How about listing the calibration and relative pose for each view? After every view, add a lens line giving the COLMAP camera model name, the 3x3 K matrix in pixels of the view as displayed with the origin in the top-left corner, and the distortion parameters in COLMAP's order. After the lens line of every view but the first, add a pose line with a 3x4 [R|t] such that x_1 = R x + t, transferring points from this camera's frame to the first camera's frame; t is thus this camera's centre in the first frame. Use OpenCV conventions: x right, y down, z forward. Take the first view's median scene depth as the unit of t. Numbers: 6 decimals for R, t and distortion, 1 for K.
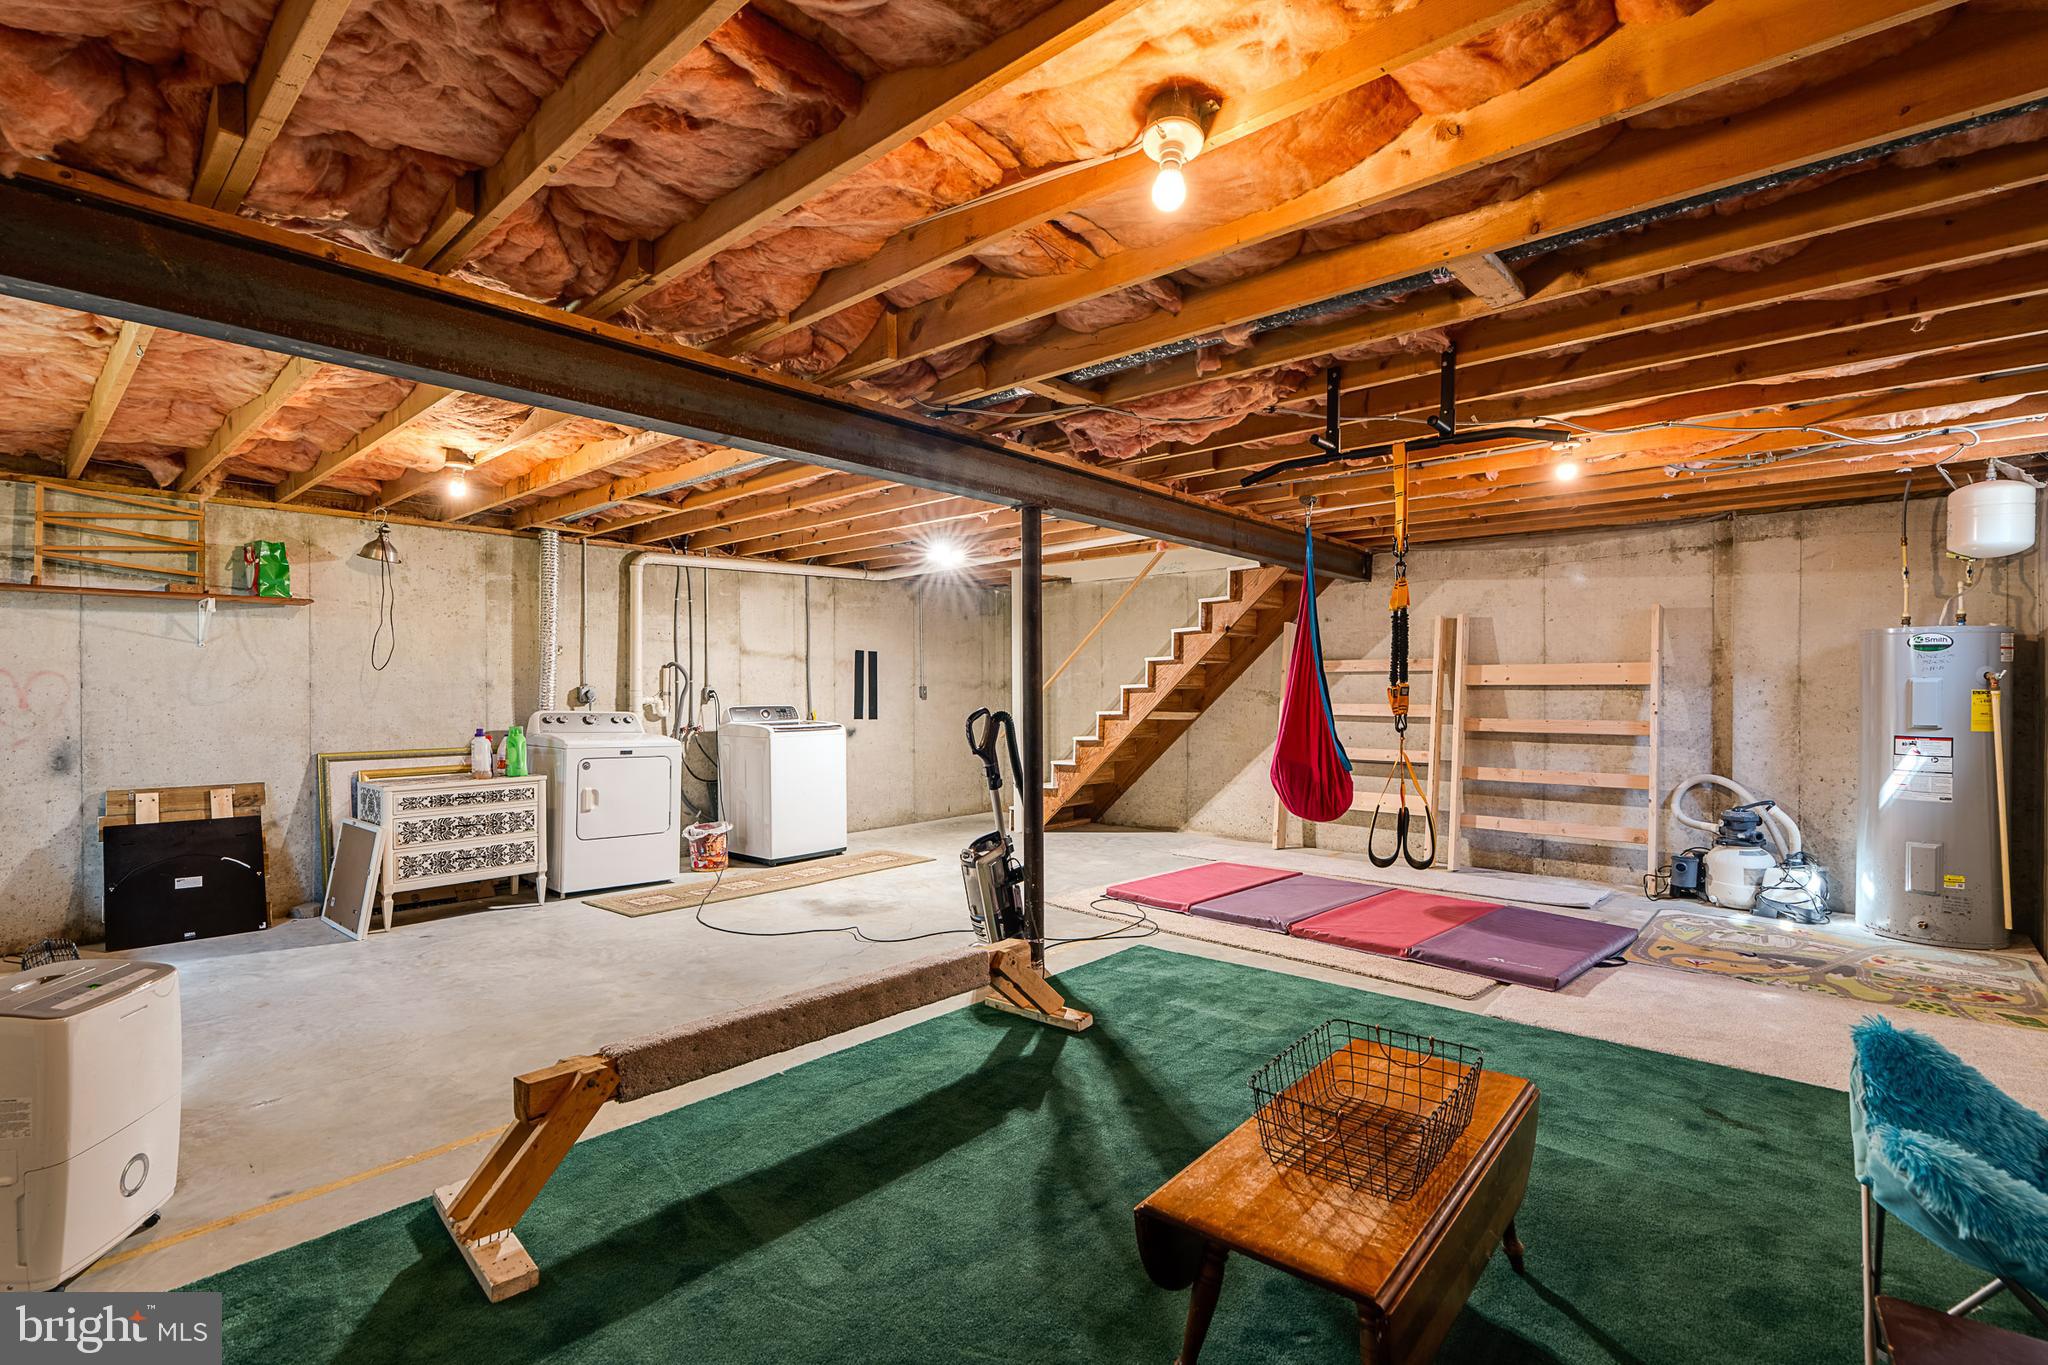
lens RADIAL K [[938.4, 0, 1021.5], [0, 938.4, 691.7], [0, 0, 1]] dist [-0.004975, -0.000055]
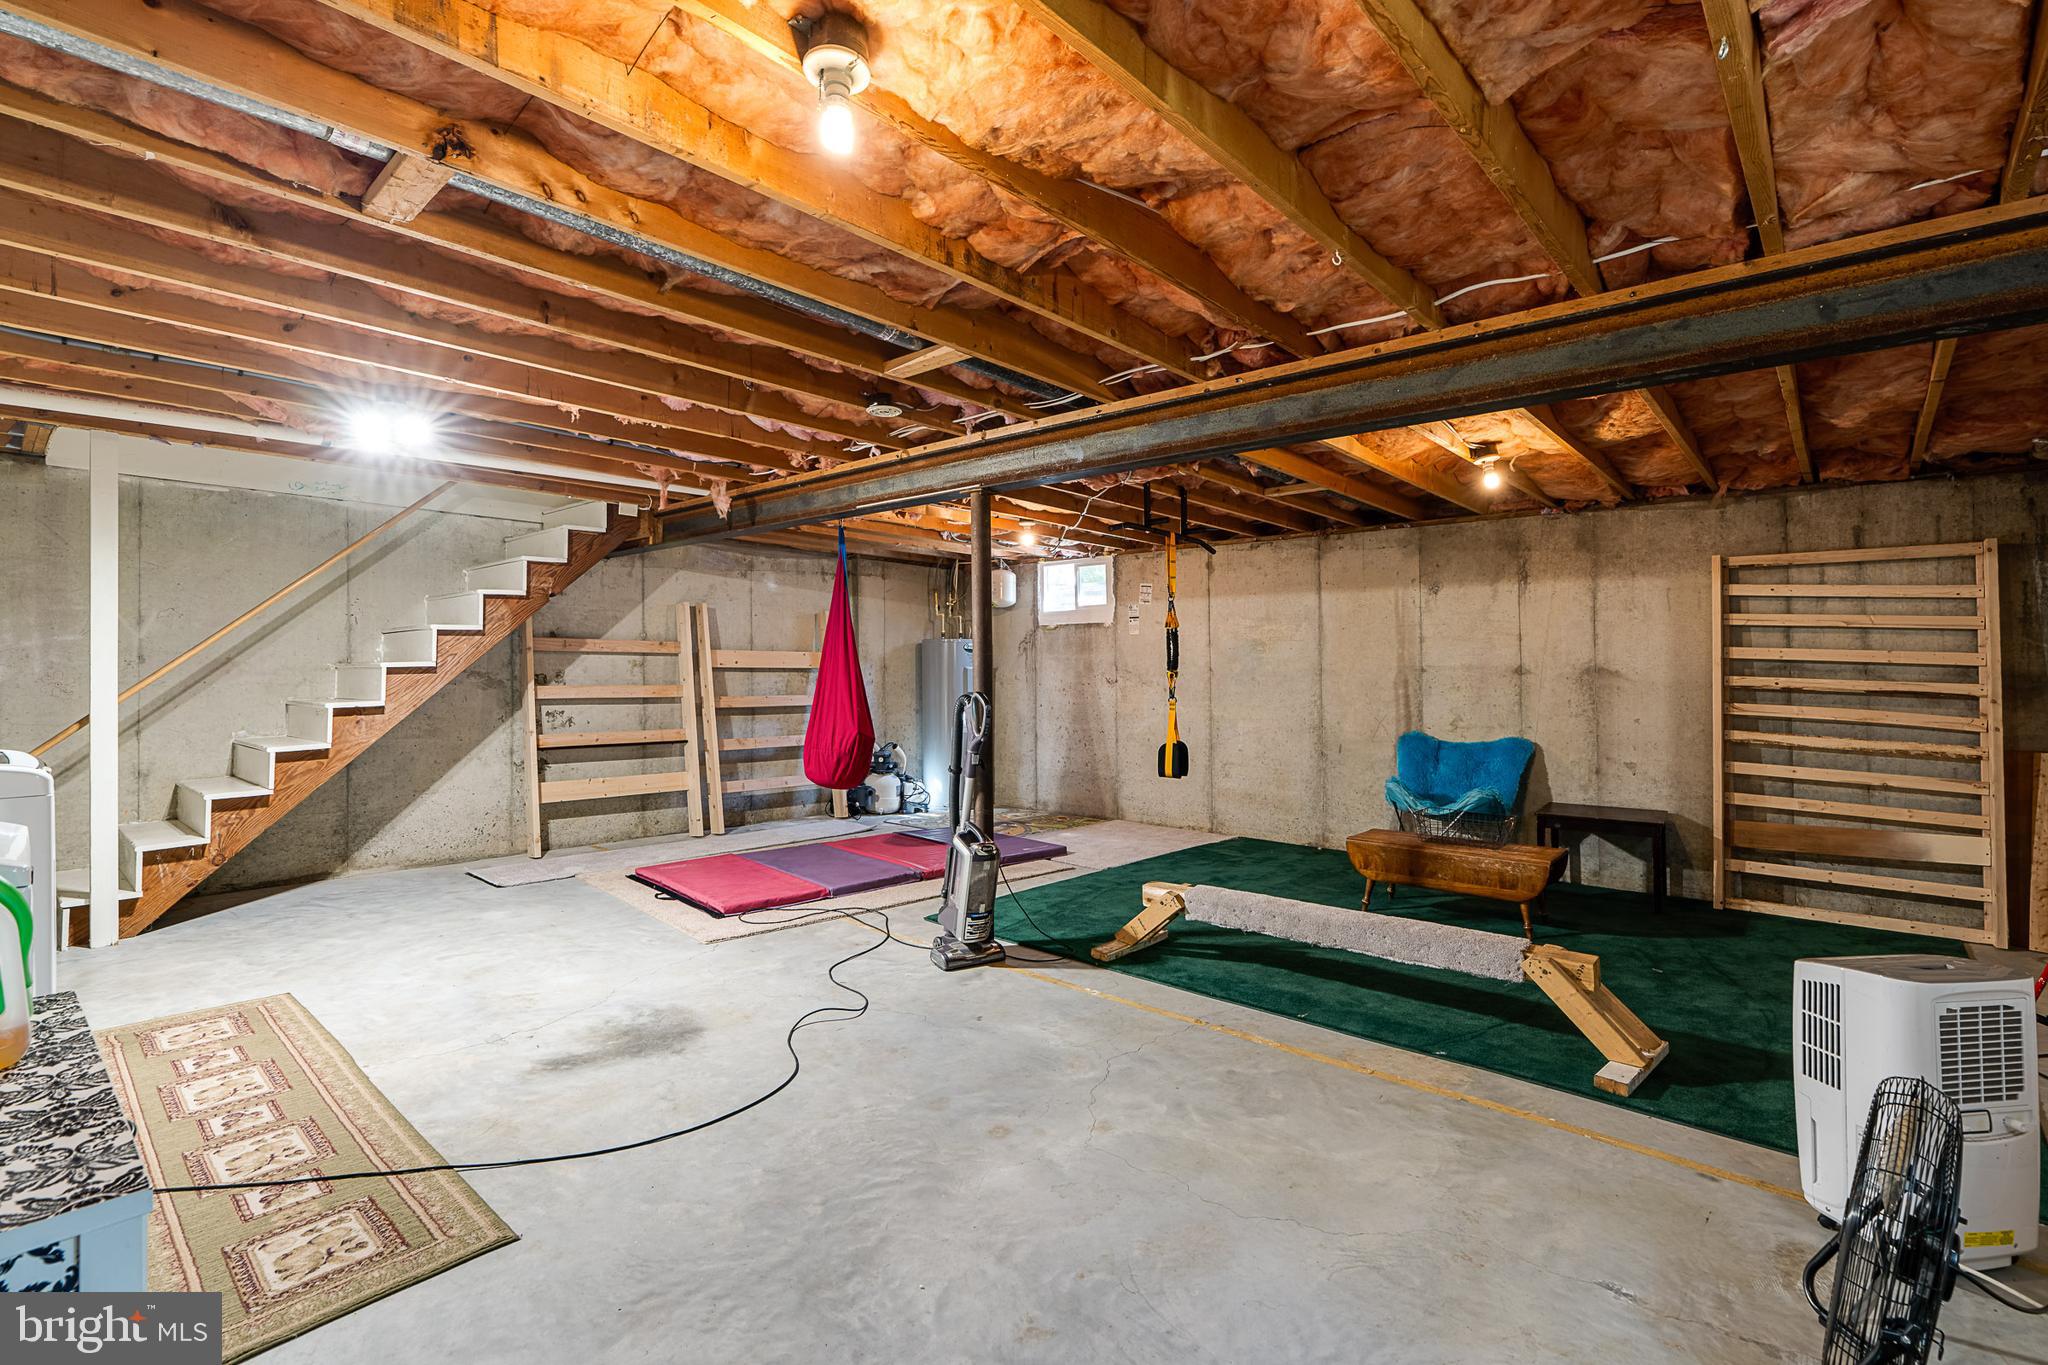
lens RADIAL K [[938.4, 0, 1029.6], [0, 938.4, 676.0], [0, 0, 1]] dist [-0.004975, -0.000055]
pose [[0.000921, -0.001747, 0.999998, -0.769567], [-0.005522, 0.999983, 0.001752, -0.001372], [-0.999984, -0.005524, 0.000911, 0.739683]]
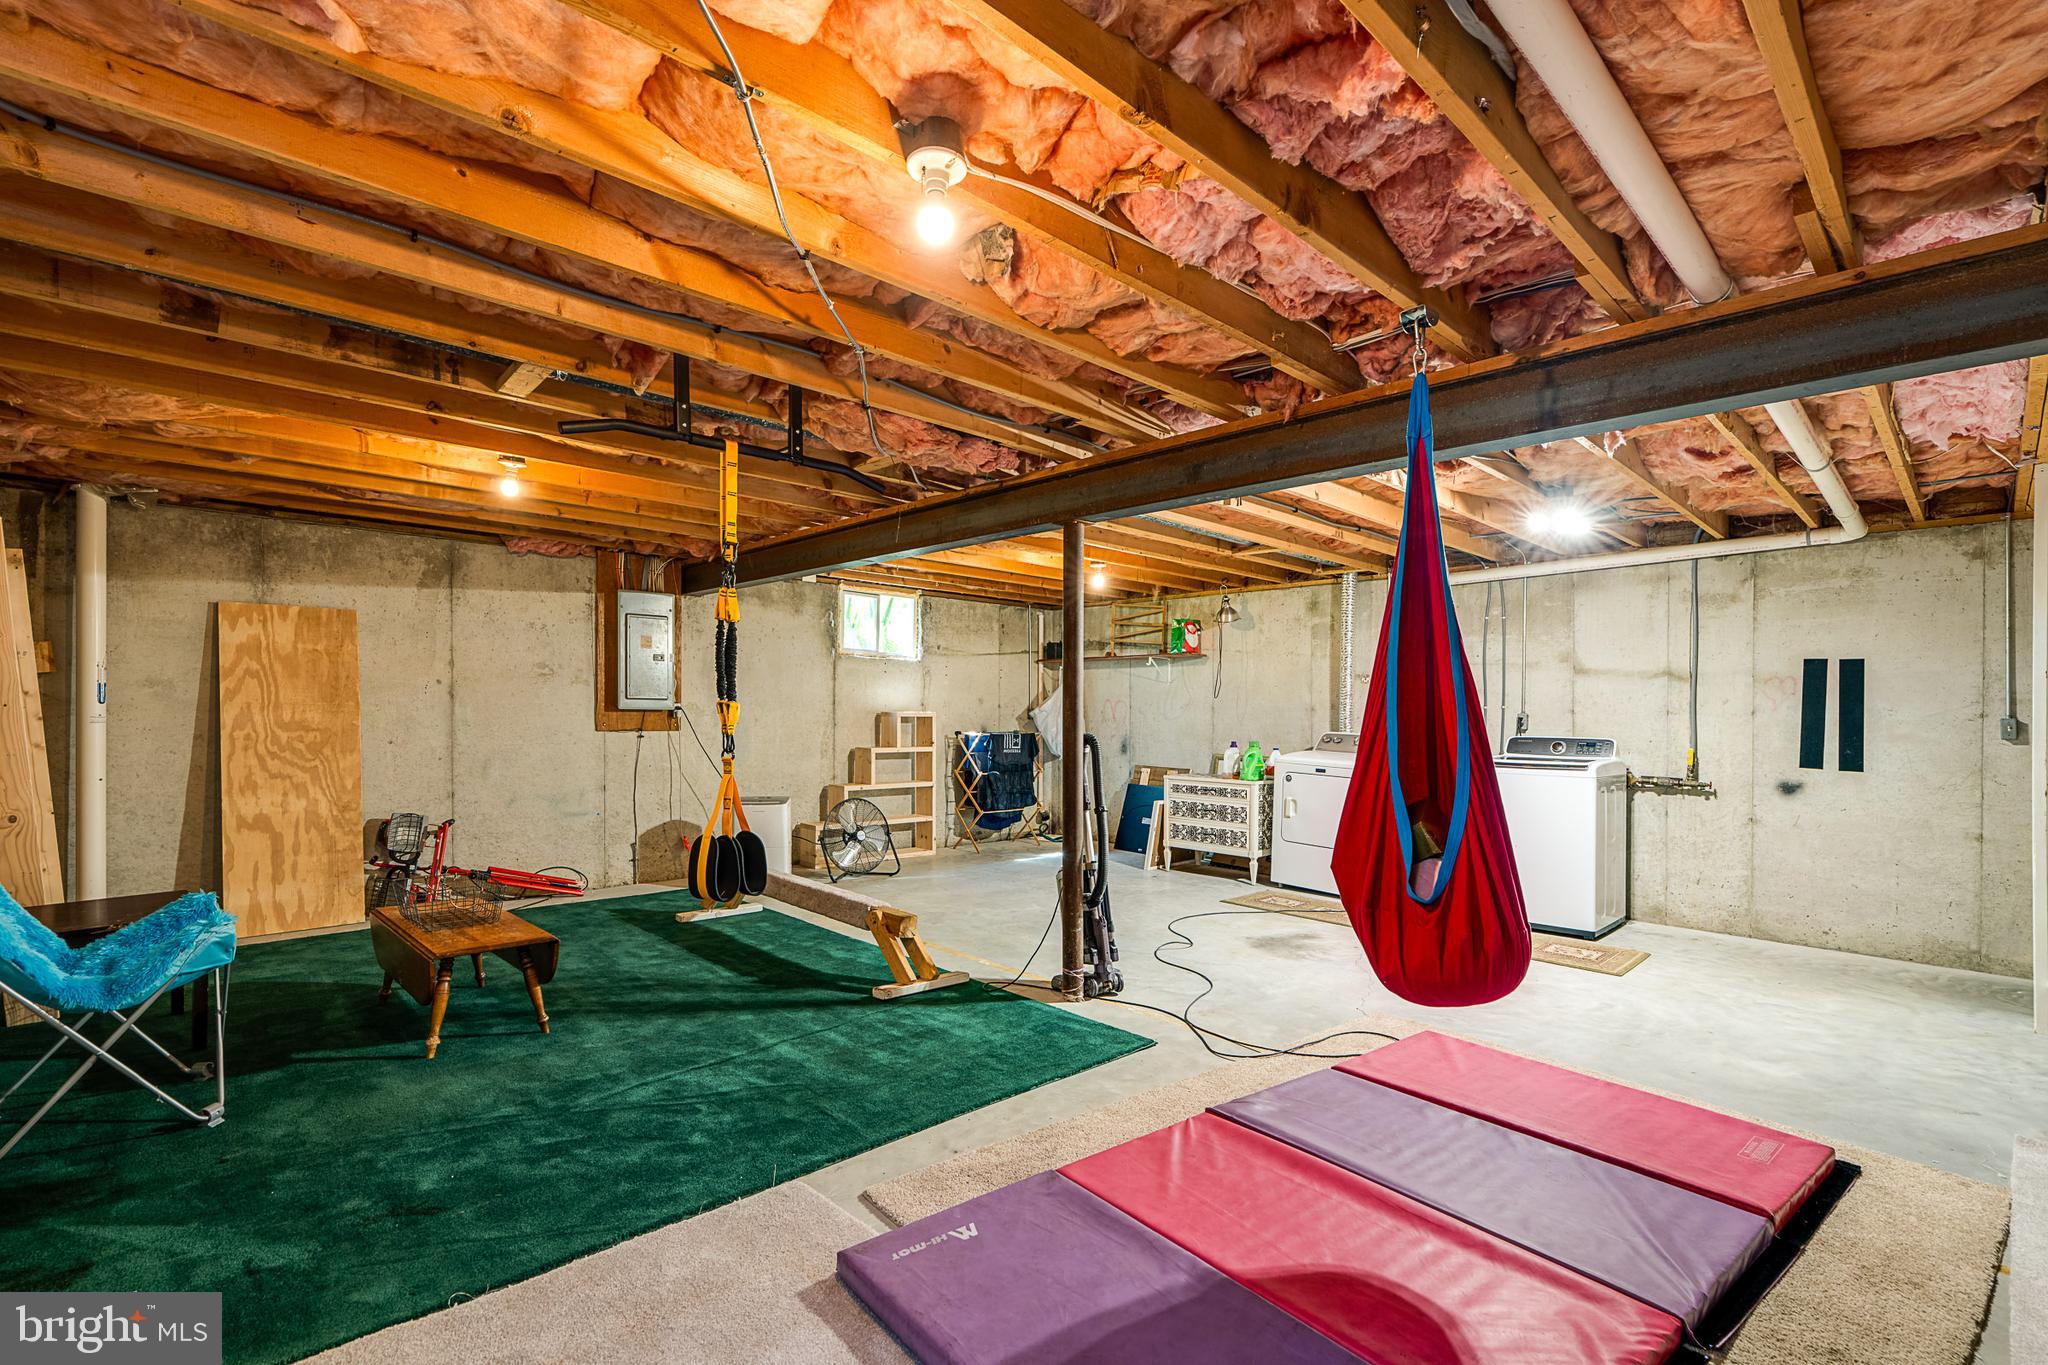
lens RADIAL K [[938.4, 0, 1005.7], [0, 938.4, 724.6], [0, 0, 1]] dist [-0.004975, -0.000055]
pose [[-0.096174, 0.019393, -0.995176, 0.764723], [-0.015500, 0.999660, 0.020979, -0.007361], [0.995244, 0.017443, -0.095841, 0.791155]]
